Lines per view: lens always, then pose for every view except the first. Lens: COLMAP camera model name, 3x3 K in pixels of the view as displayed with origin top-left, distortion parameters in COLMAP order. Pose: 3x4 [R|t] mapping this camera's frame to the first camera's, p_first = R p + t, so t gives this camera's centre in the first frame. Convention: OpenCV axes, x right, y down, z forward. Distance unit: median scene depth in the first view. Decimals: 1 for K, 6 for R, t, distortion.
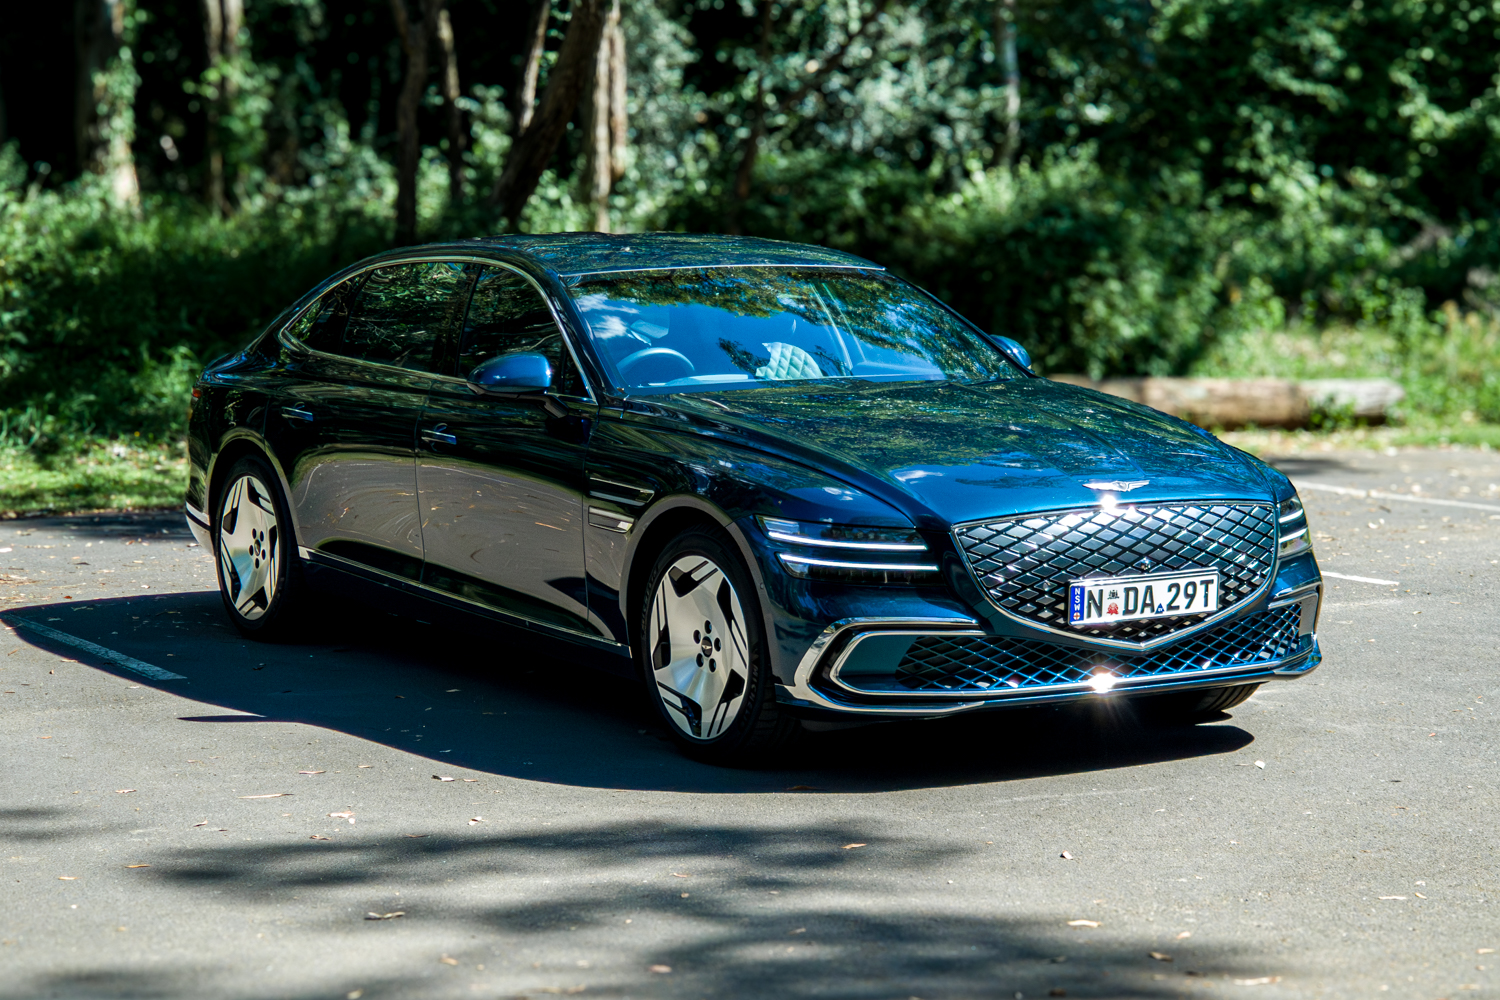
lens RADIAL K [[3949.5, 0, 750.0], [0, 3949.5, 500.0], [0, 0, 1]] dist [0.341636, 0.619755]
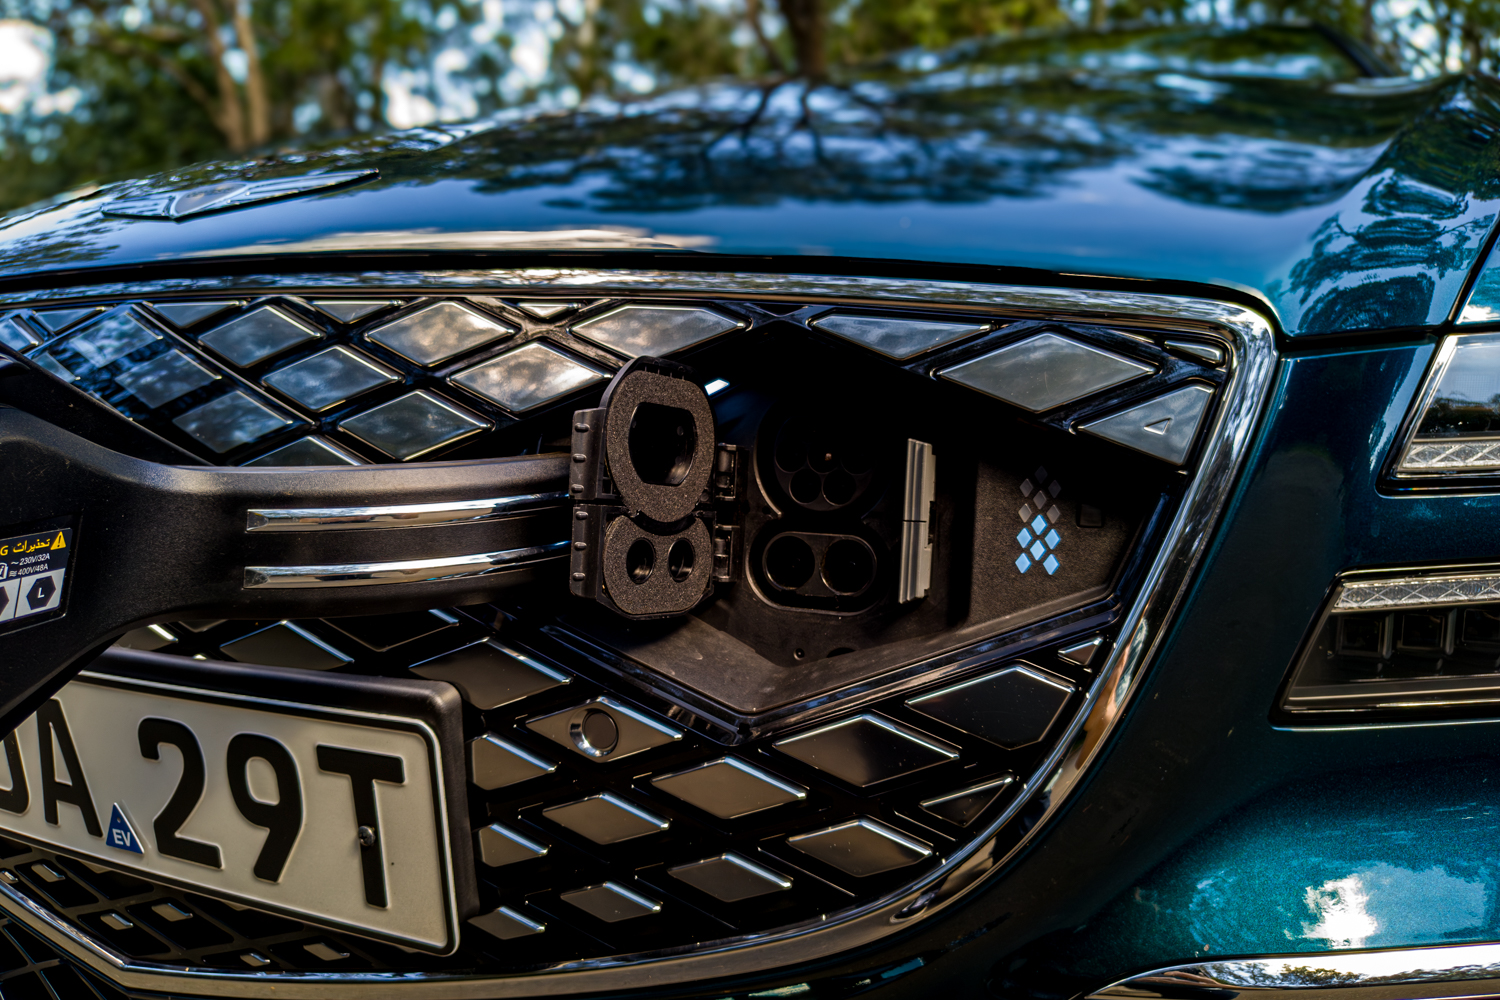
lens RADIAL K [[1097.1, 0, 742.9], [0, 1097.1, 516.9], [0, 0, 1]] dist [-0.002976, -0.003761]
pose [[0.513492, 0.130168, -0.848164, 0.159272], [-0.075398, 0.991449, 0.106511, 0.005015], [0.854775, 0.009257, 0.518915, 0.992664]]
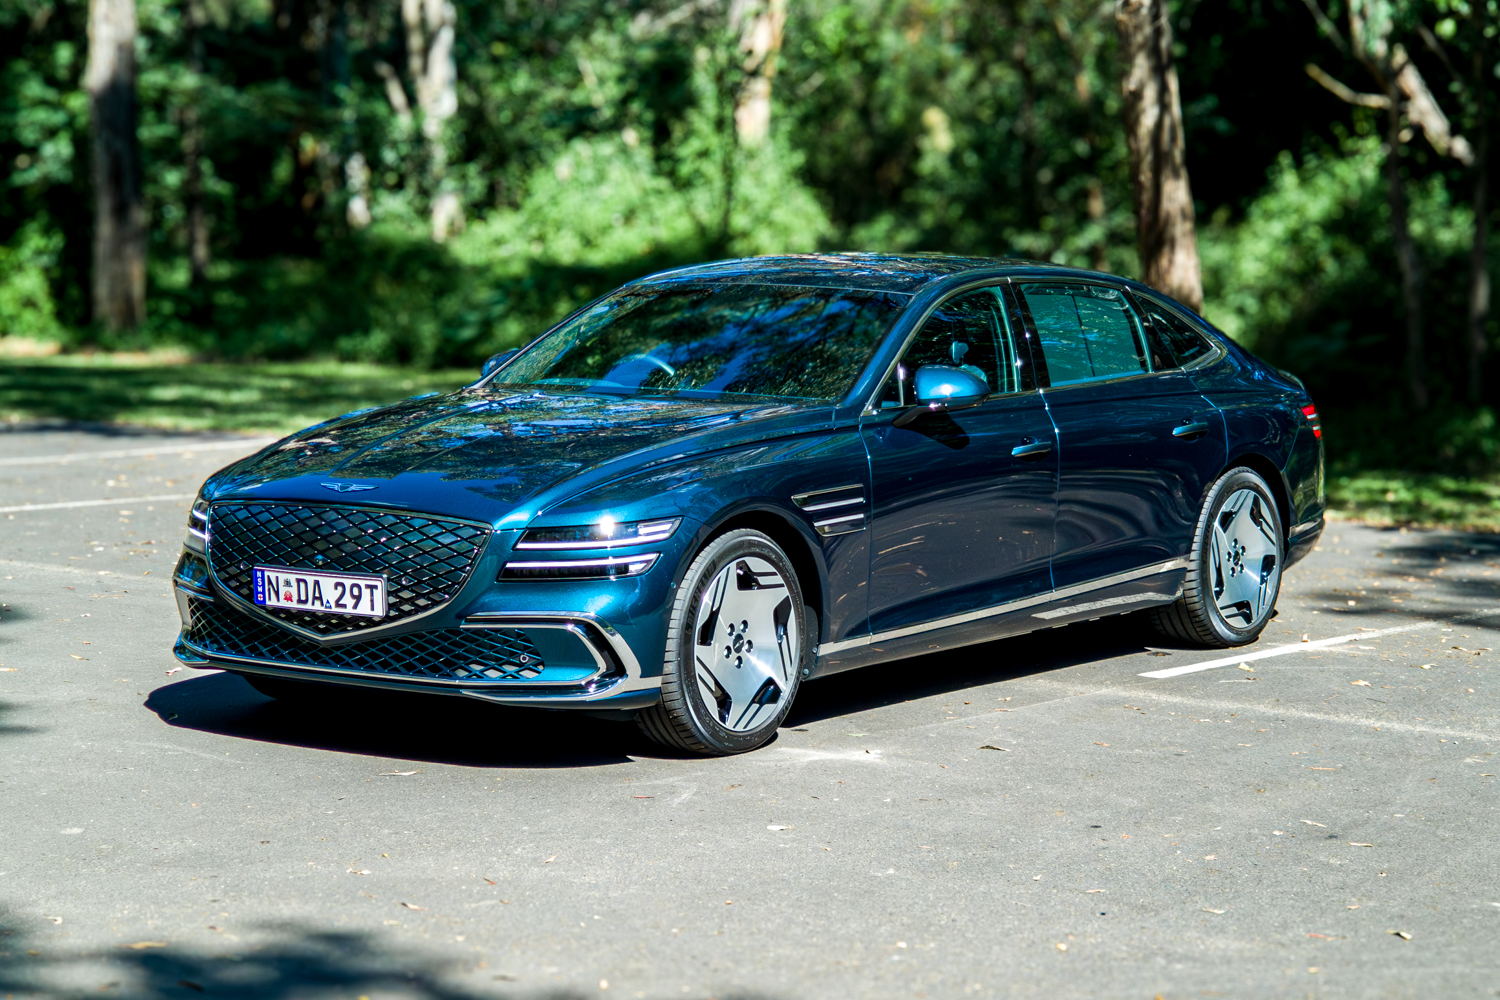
lens RADIAL K [[3949.5, 0, 750.0], [0, 3949.5, 500.0], [0, 0, 1]] dist [0.341636, 0.619755]
pose [[0.330311, 0.091640, -0.939413, 1.119136], [-0.100286, 0.993049, 0.061610, -0.075552], [0.938529, 0.073860, 0.337205, 0.744301]]
